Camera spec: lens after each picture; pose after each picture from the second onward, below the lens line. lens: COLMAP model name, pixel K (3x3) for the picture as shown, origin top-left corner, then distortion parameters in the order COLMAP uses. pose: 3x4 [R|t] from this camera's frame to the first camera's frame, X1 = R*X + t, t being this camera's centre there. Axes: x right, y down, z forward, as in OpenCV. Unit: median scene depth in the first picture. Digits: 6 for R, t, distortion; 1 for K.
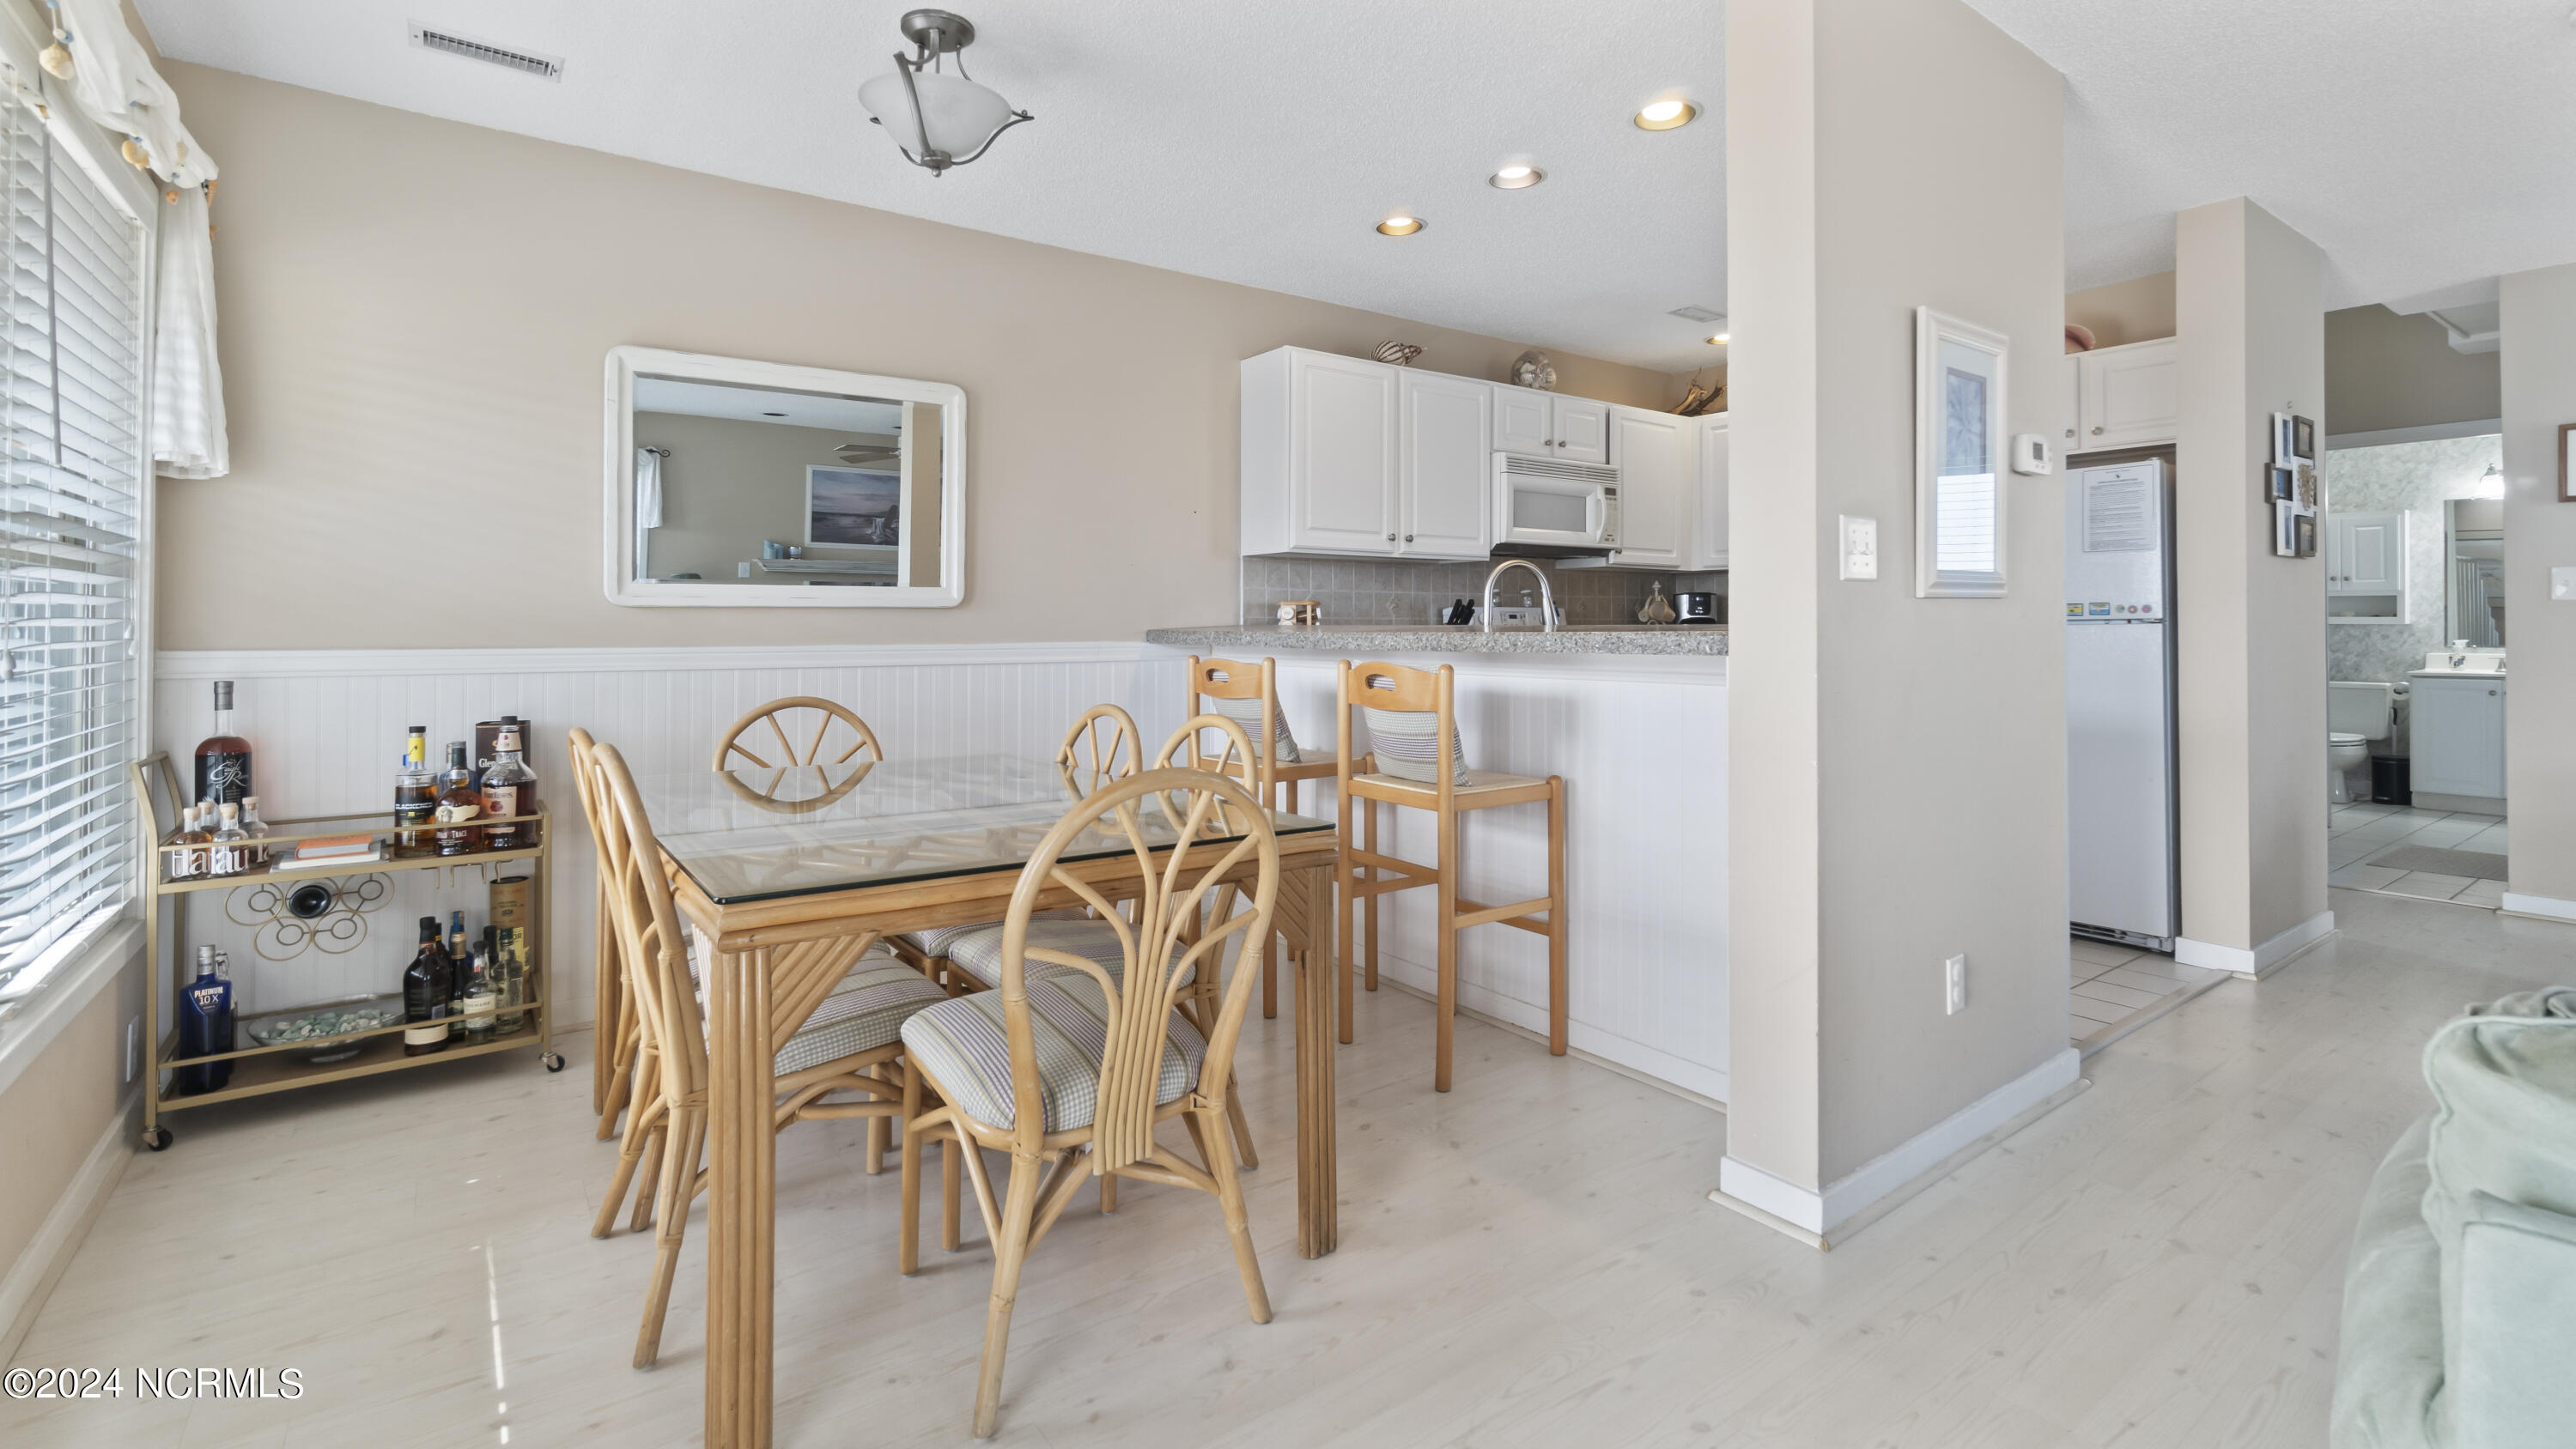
lens RADIAL K [[1131.8, 0, 1274.7], [0, 1131.8, 616.2], [0, 0, 1]] dist [-0.005165, -0.000155]
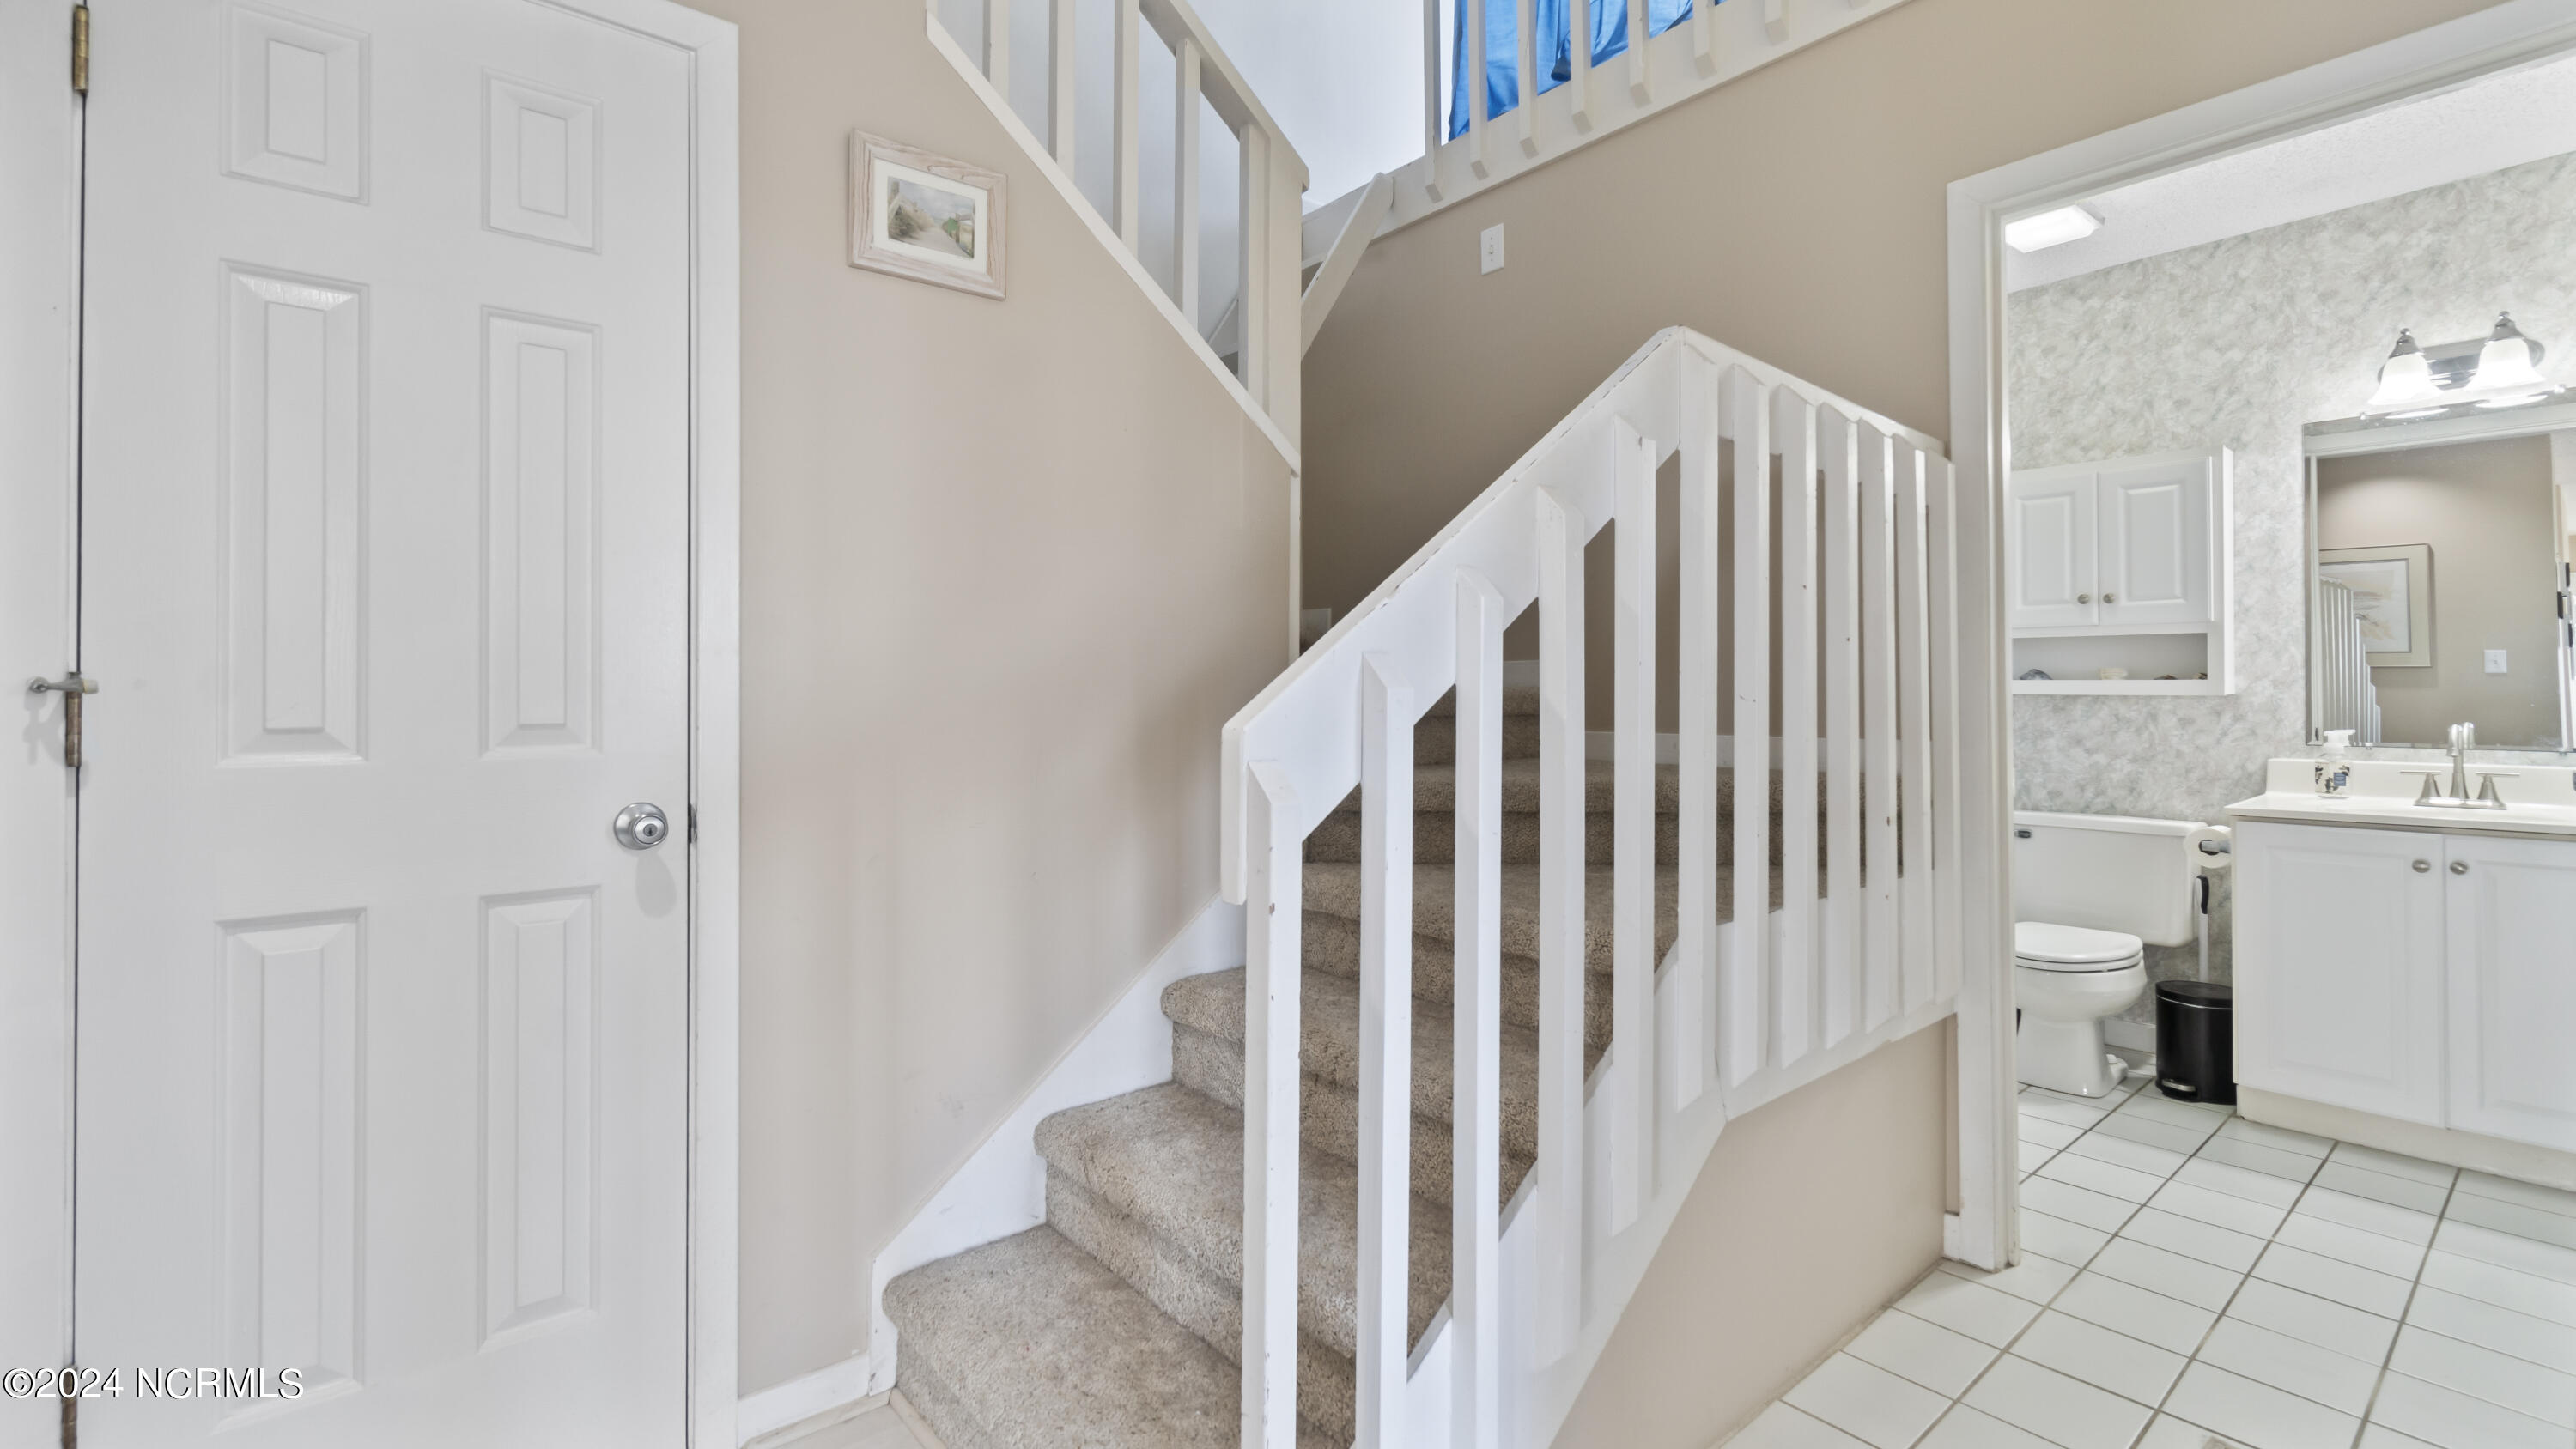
lens RADIAL K [[1131.8, 0, 1281.1], [0, 1131.8, 683.3], [0, 0, 1]] dist [-0.005165, -0.000155]
pose [[0.997058, -0.001357, 0.076637, 1.107422], [0.001485, 0.999998, -0.001608, 0.004037], [-0.076635, 0.001717, 0.997058, 1.080061]]
